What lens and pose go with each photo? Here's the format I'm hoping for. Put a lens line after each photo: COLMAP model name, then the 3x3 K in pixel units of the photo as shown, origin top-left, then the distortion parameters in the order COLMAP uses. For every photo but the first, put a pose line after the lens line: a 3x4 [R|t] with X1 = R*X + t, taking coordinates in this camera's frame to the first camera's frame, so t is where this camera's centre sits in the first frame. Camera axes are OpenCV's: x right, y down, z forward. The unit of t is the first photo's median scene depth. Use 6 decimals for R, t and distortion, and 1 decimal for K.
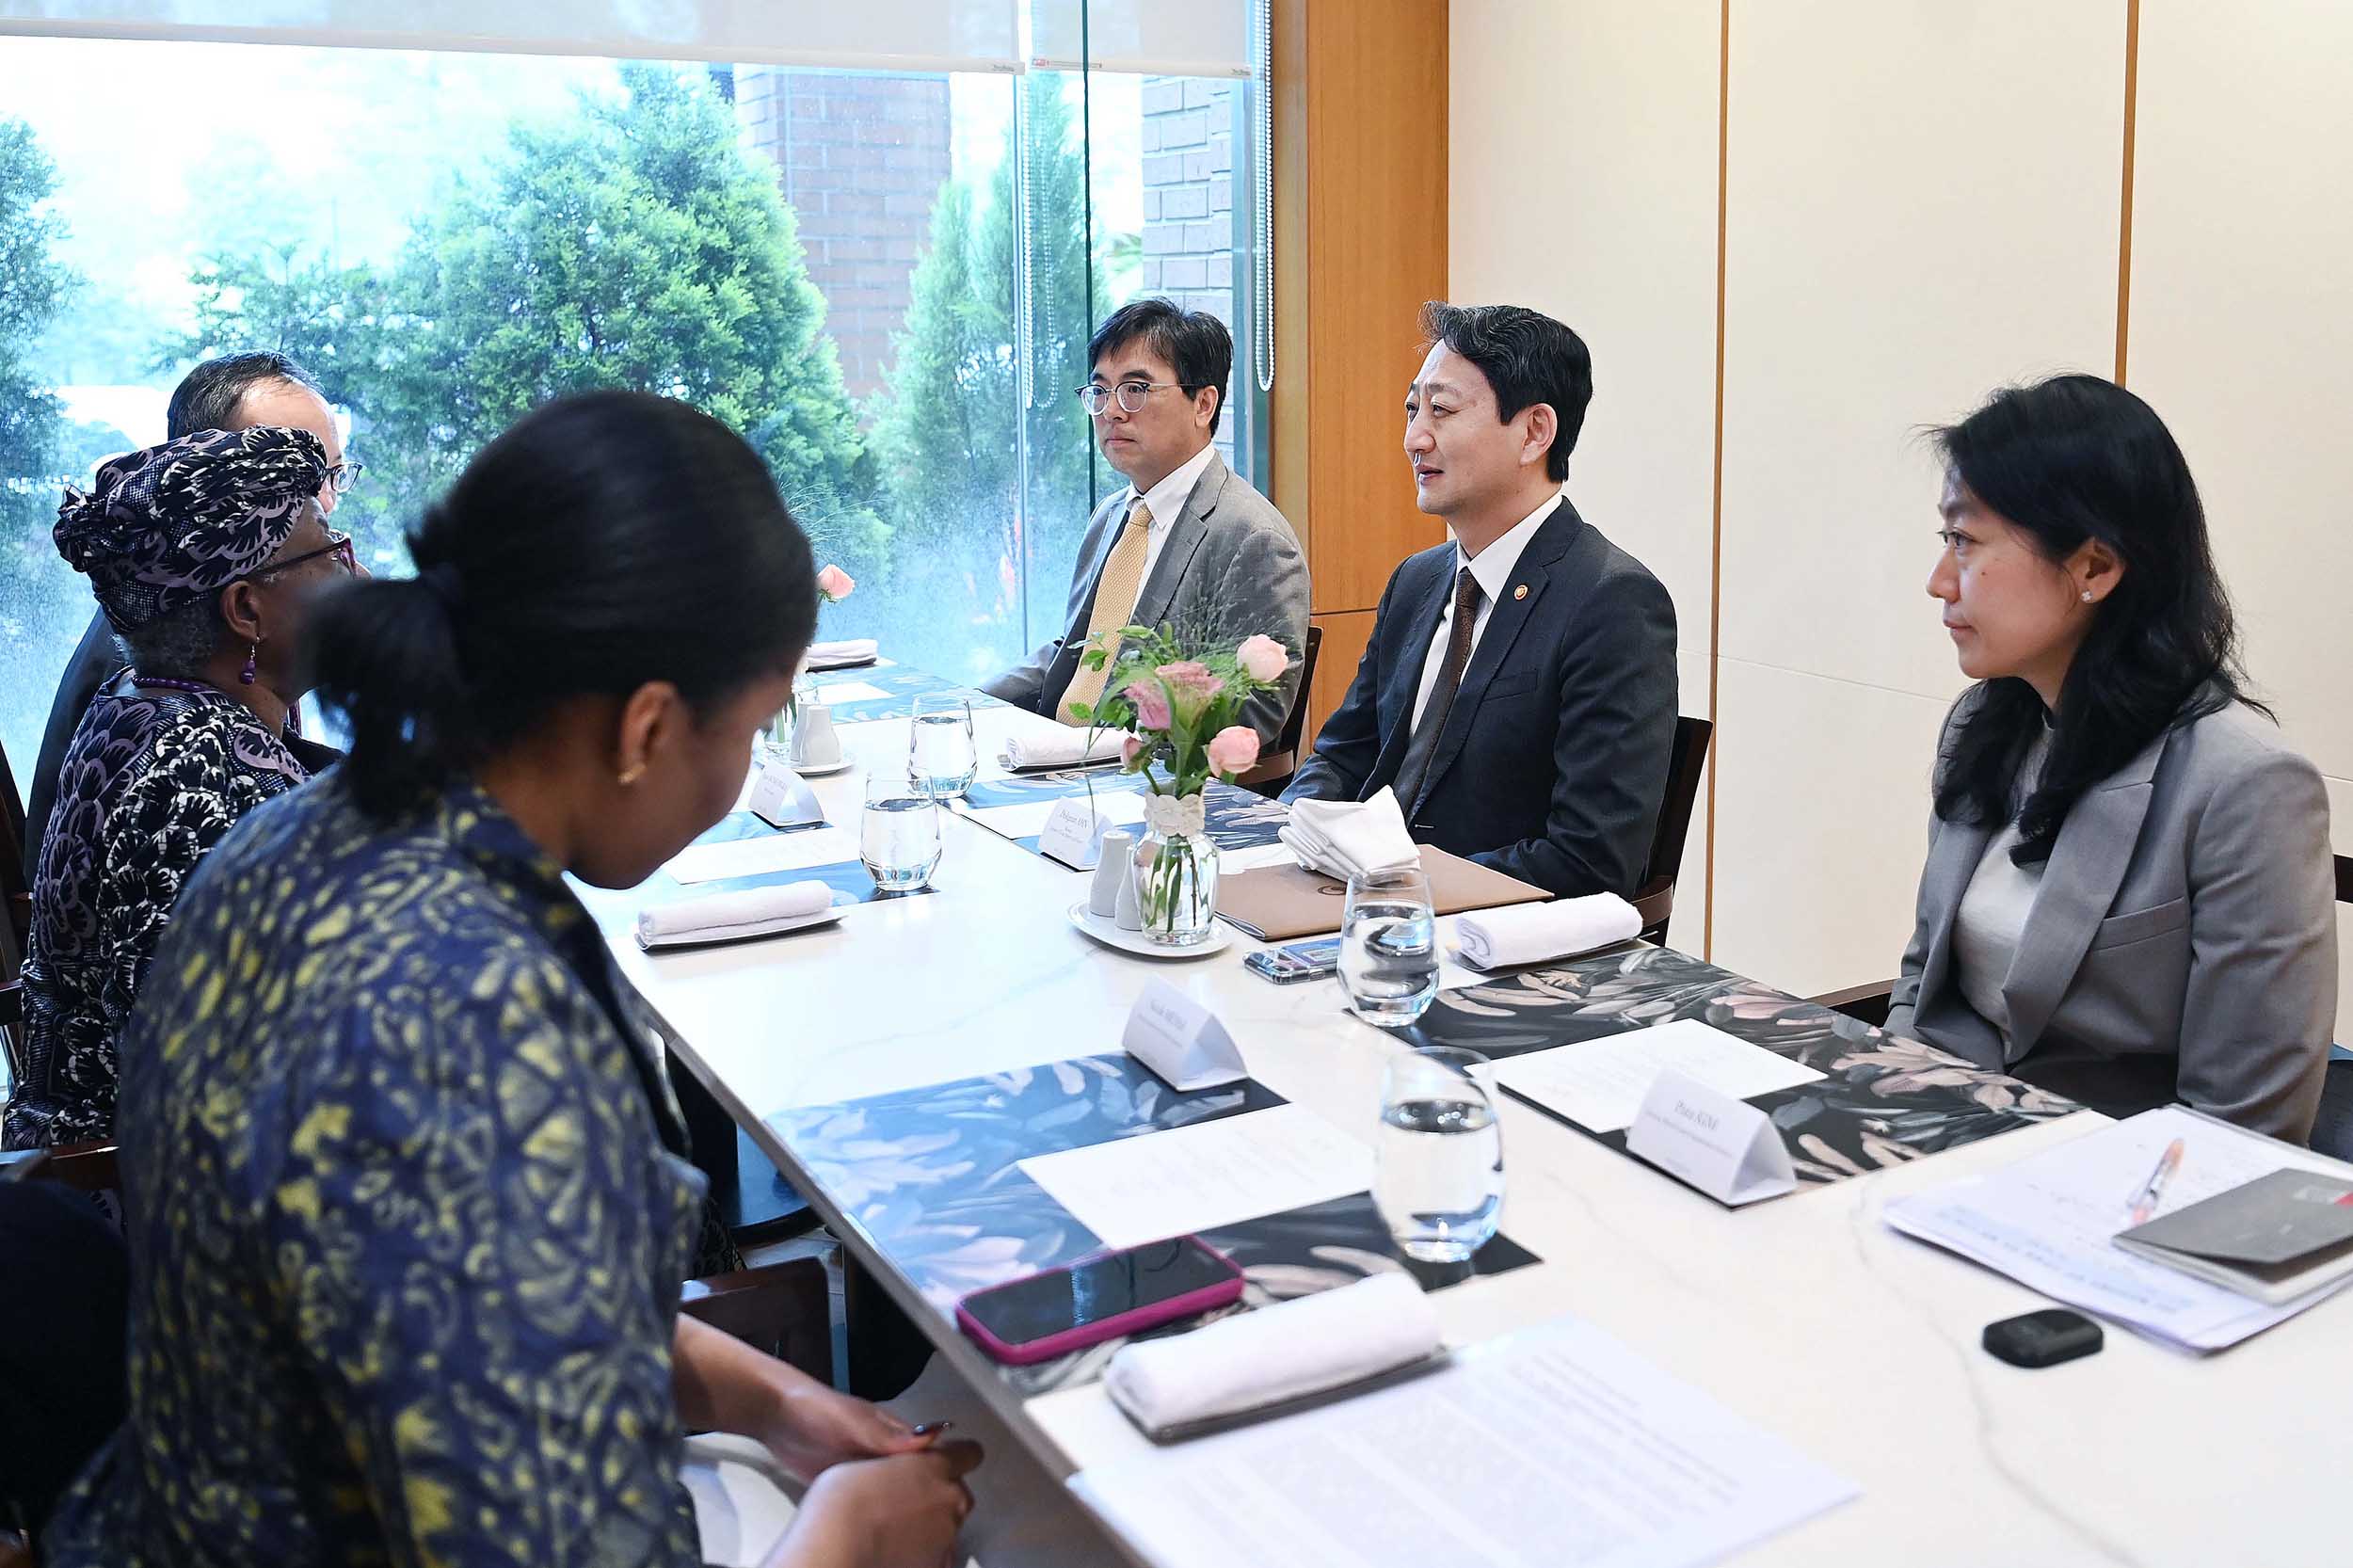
lens RADIAL K [[2884.2, 0, 1176.5], [0, 2884.2, 784.0], [0, 0, 1]] dist [-0.107924, 0.012464]
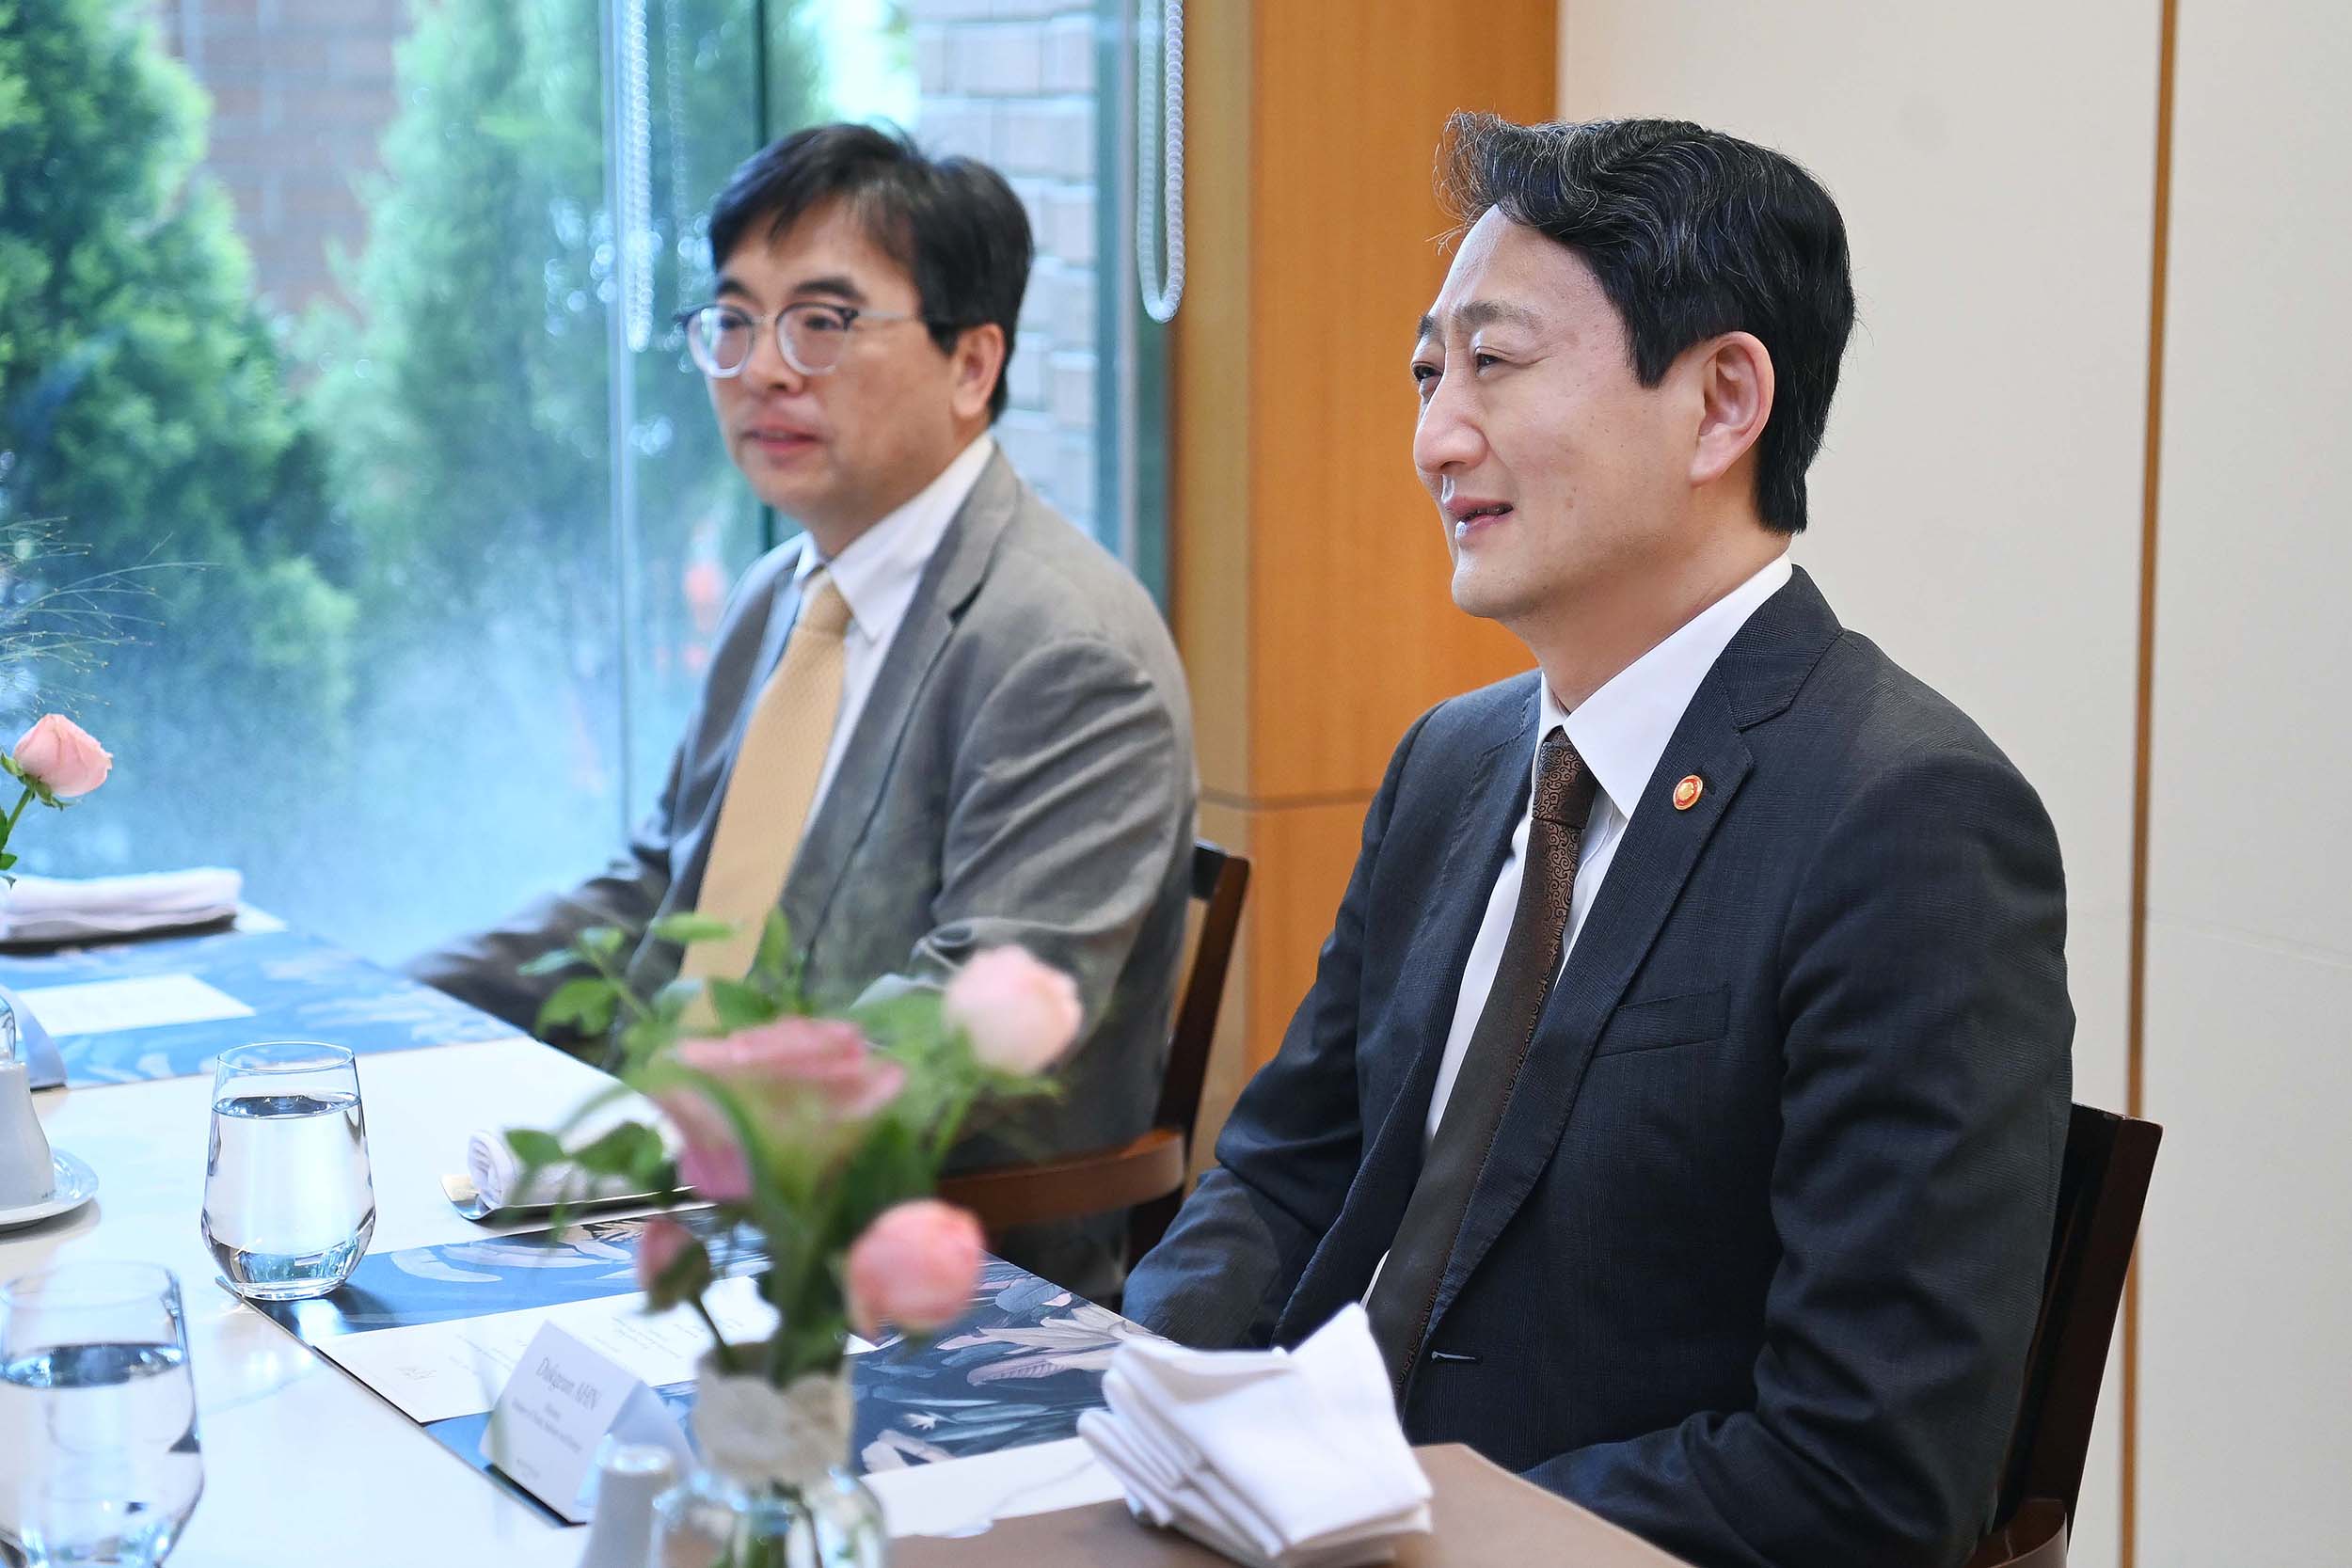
lens RADIAL K [[4413.7, 0, 1176.0], [0, 4413.7, 784.0], [0, 0, 1]] dist [-0.741267, 7.746681]
pose [[0.999996, 0.002825, 0.000421, 0.045750], [-0.002815, 0.999753, -0.022059, -0.054560], [-0.000483, 0.022058, 0.999757, 0.375436]]
